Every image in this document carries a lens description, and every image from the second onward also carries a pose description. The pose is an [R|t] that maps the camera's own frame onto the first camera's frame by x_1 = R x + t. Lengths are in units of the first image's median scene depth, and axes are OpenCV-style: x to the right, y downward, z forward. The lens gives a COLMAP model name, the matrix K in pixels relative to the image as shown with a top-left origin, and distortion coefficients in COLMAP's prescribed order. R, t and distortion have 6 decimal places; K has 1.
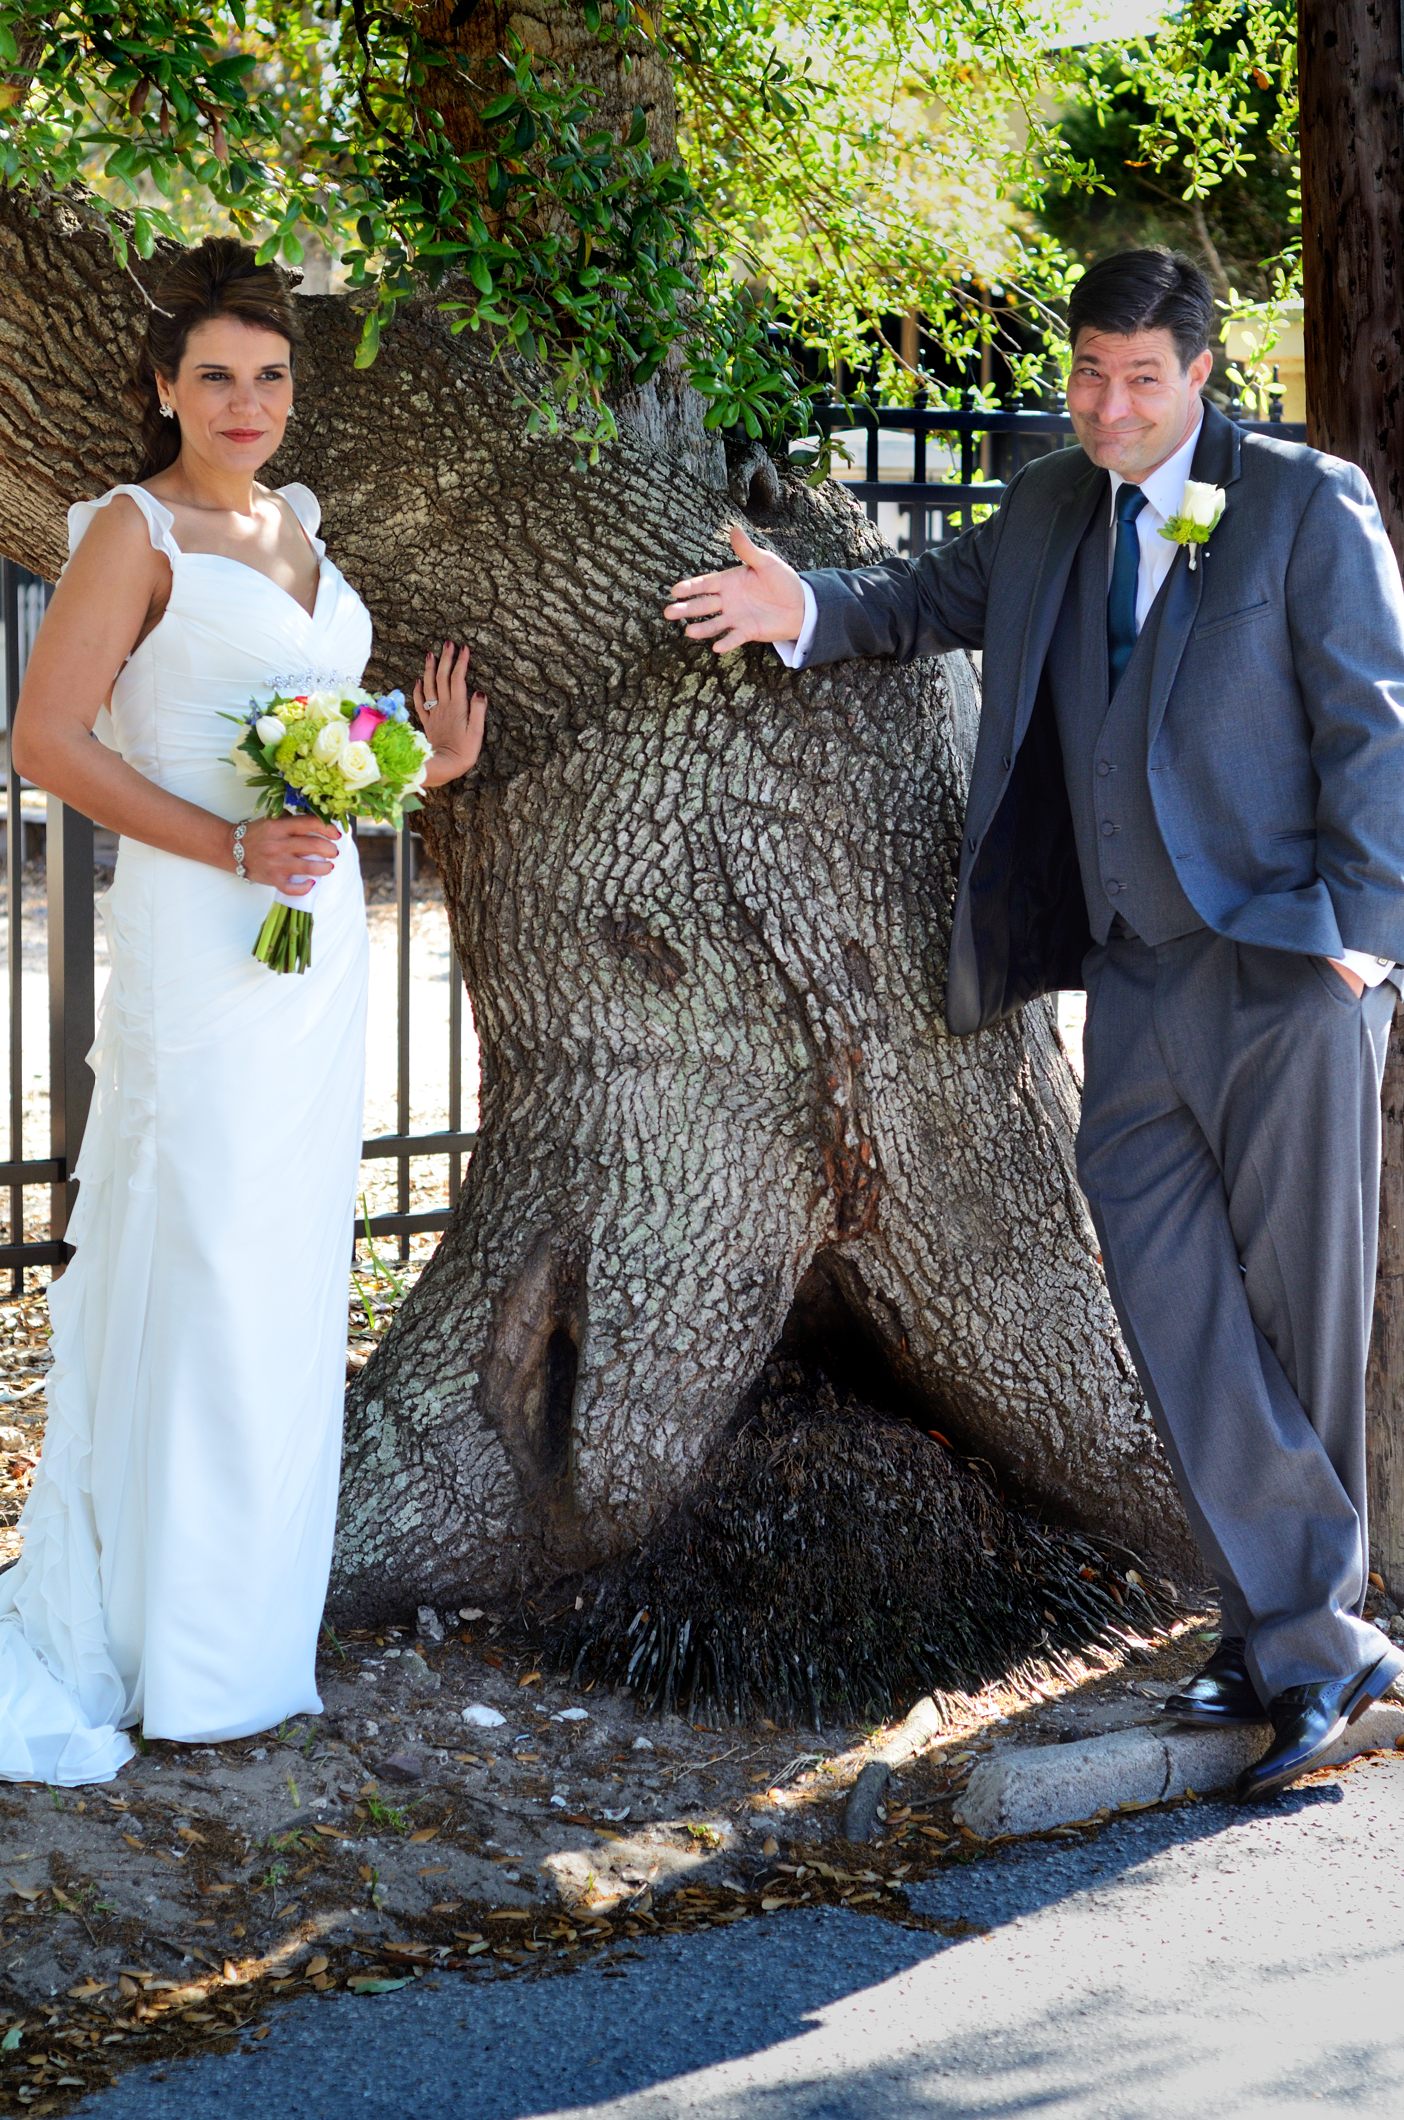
lens RADIAL K [[4648.3, 0, 702.0], [0, 4648.3, 1060.0], [0, 0, 1]] dist [-0.031710, -0.008351]
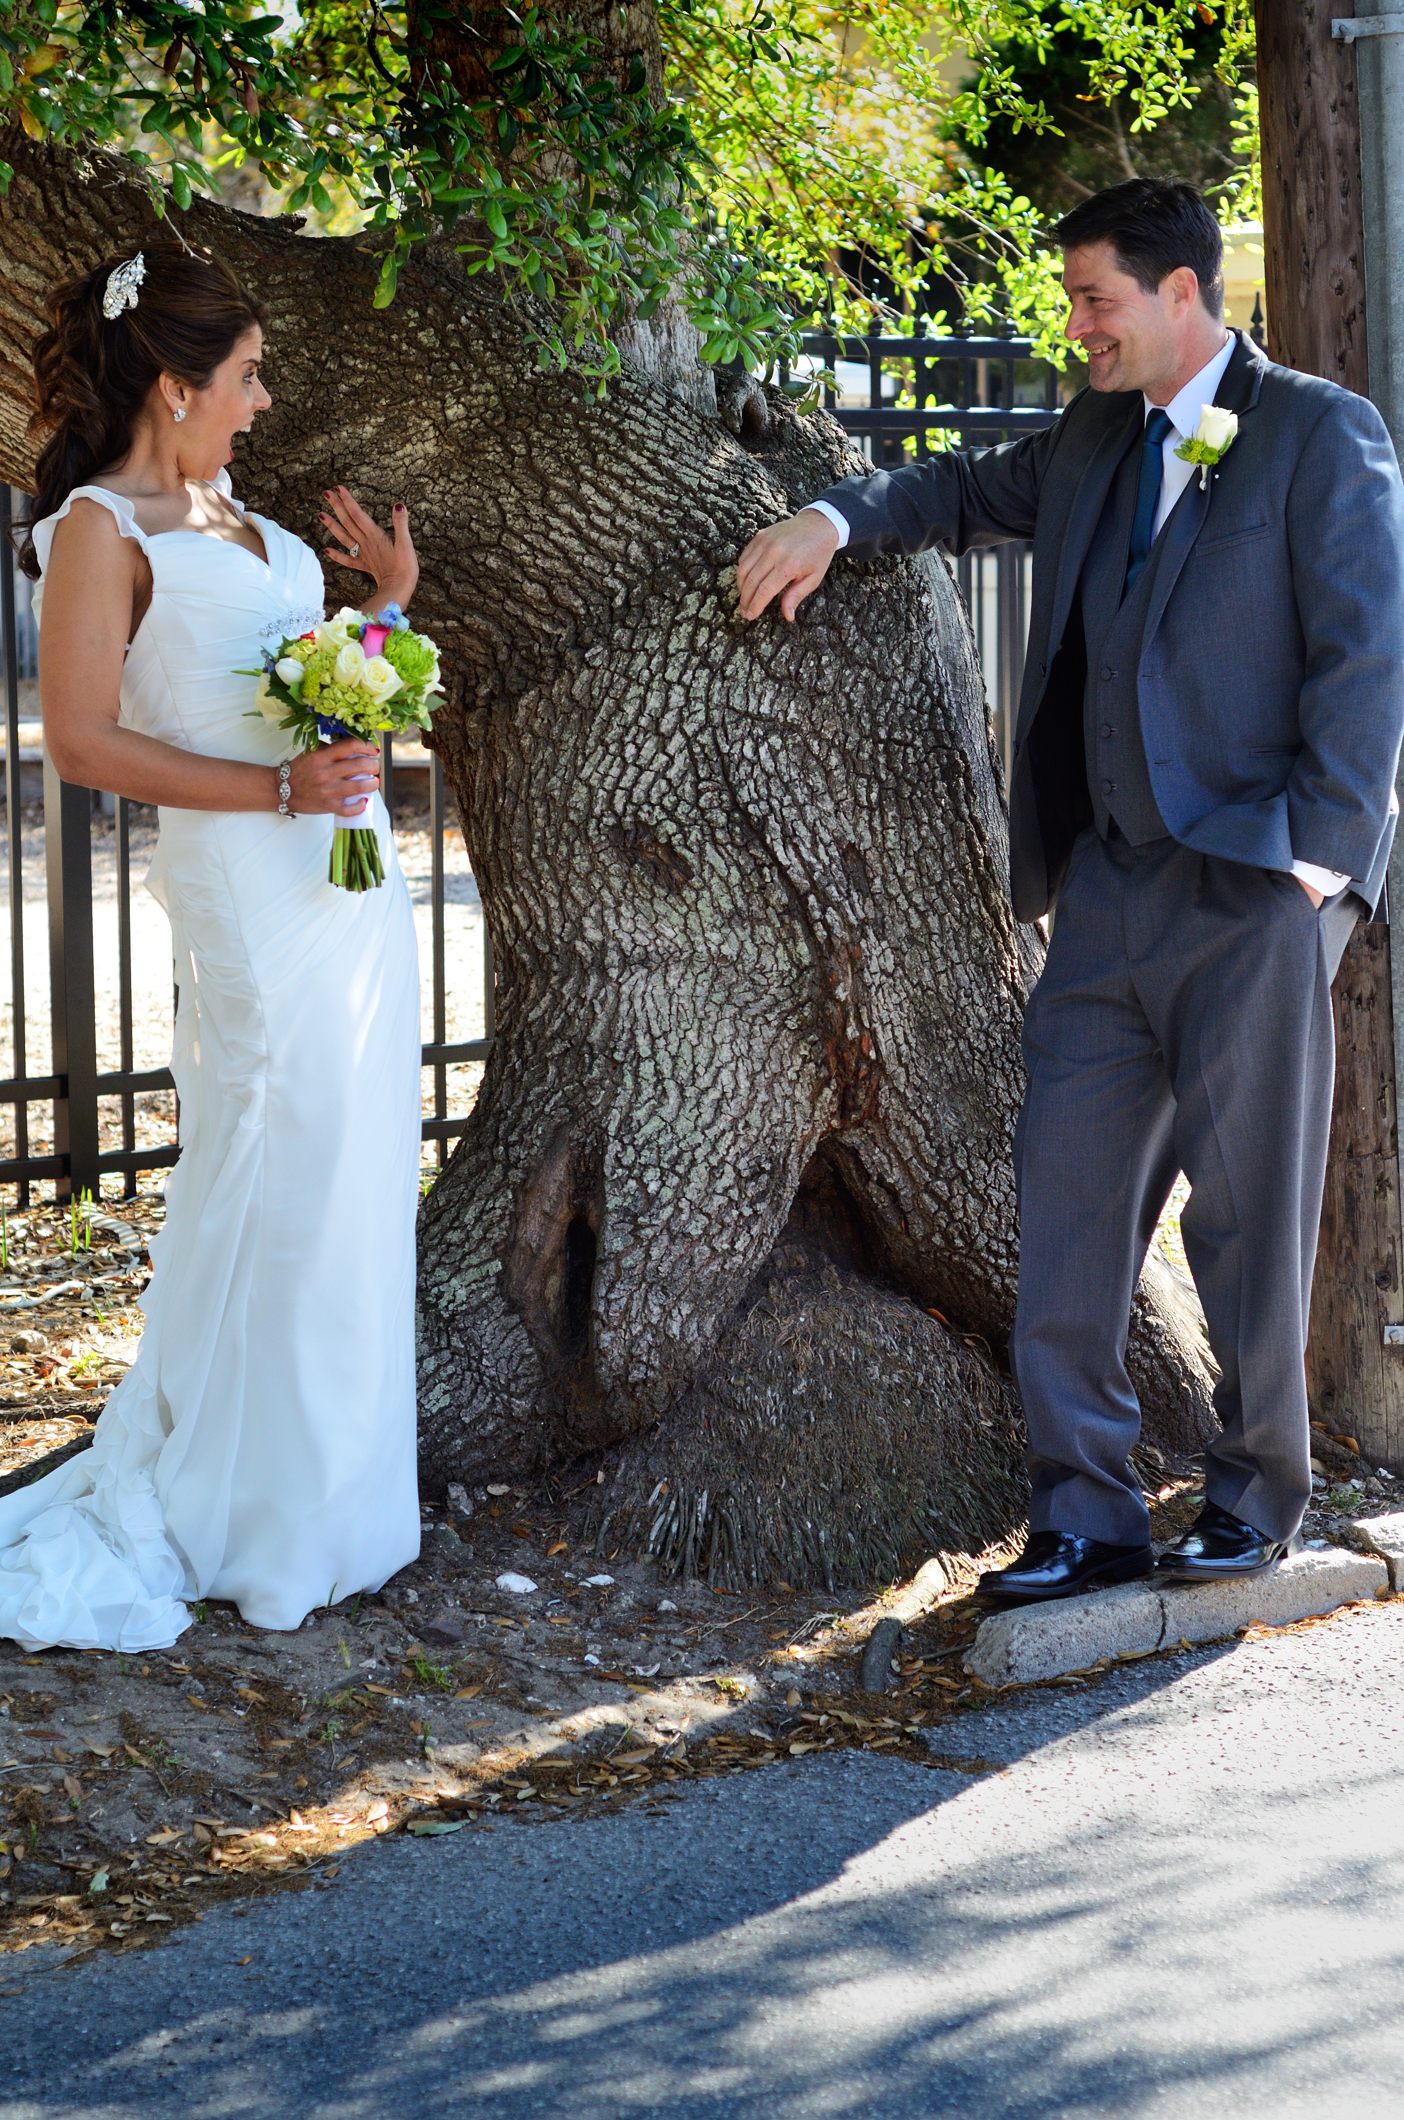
lens RADIAL K [[4624.9, 0, 702.0], [0, 4624.9, 1060.0], [0, 0, 1]] dist [-0.032798, -0.130122]
pose [[0.999703, -0.017570, 0.016865, -0.019652], [0.017308, 0.999729, 0.015550, 0.006402], [-0.017134, -0.015253, 0.999737, -0.048473]]
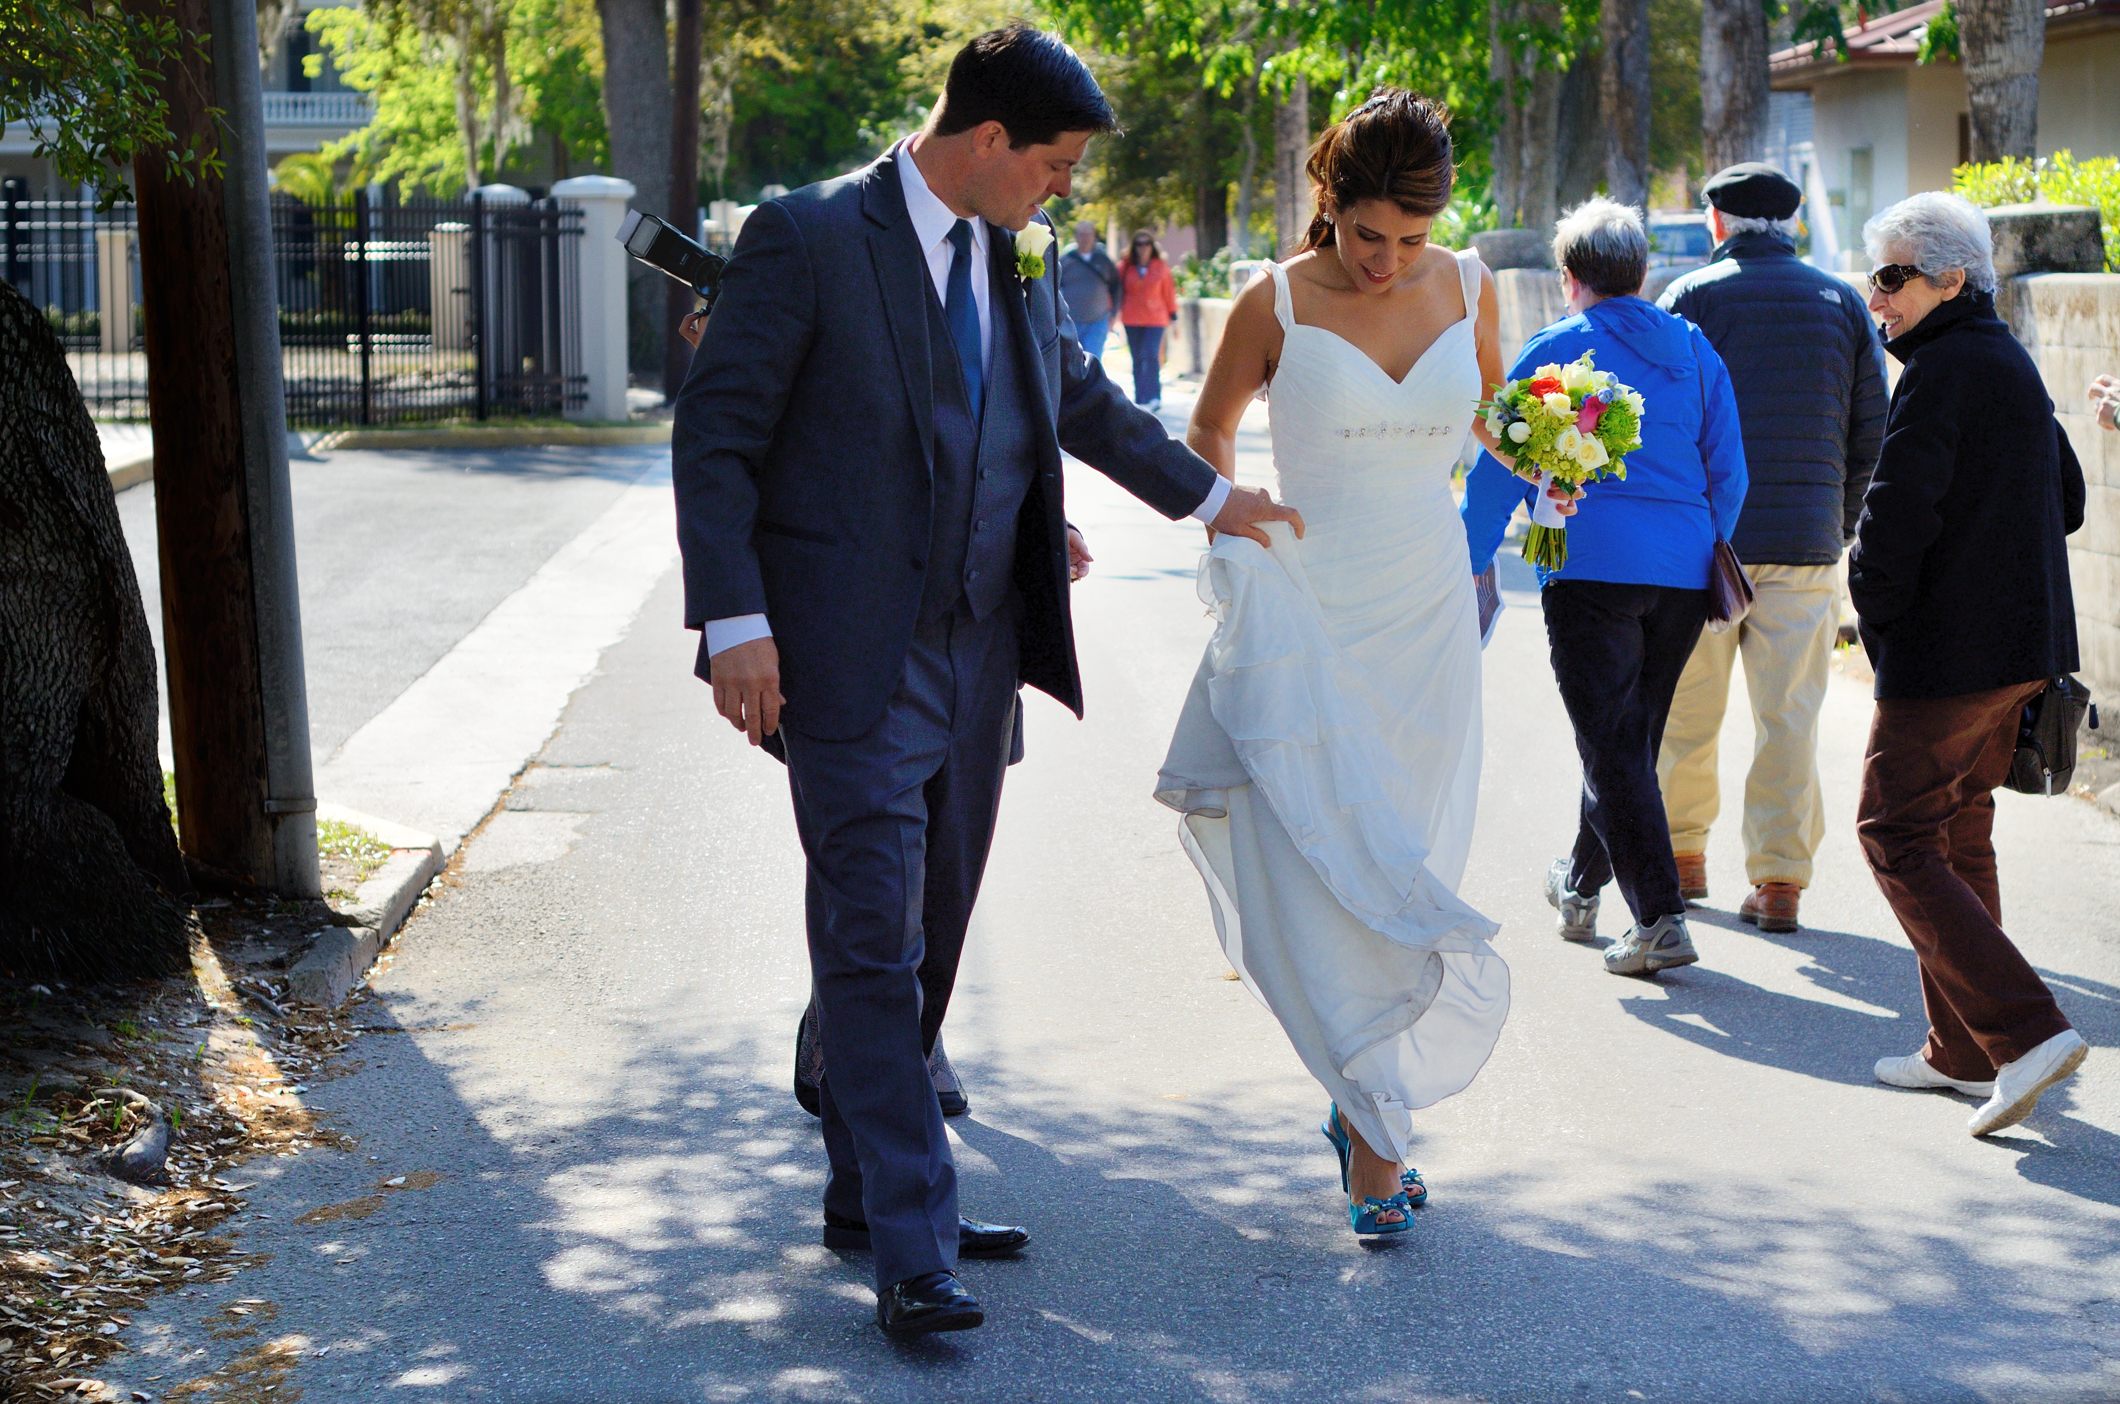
lens RADIAL K [[4624.9, 0, 1060.0], [0, 4624.9, 702.0], [0, 0, 1]] dist [-0.032798, -0.130122]
pose [[0.568197, -0.080753, 0.818920, -1.087299], [0.086757, 0.995506, 0.037971, 0.013406], [-0.818306, 0.049472, 0.572650, -0.181197]]
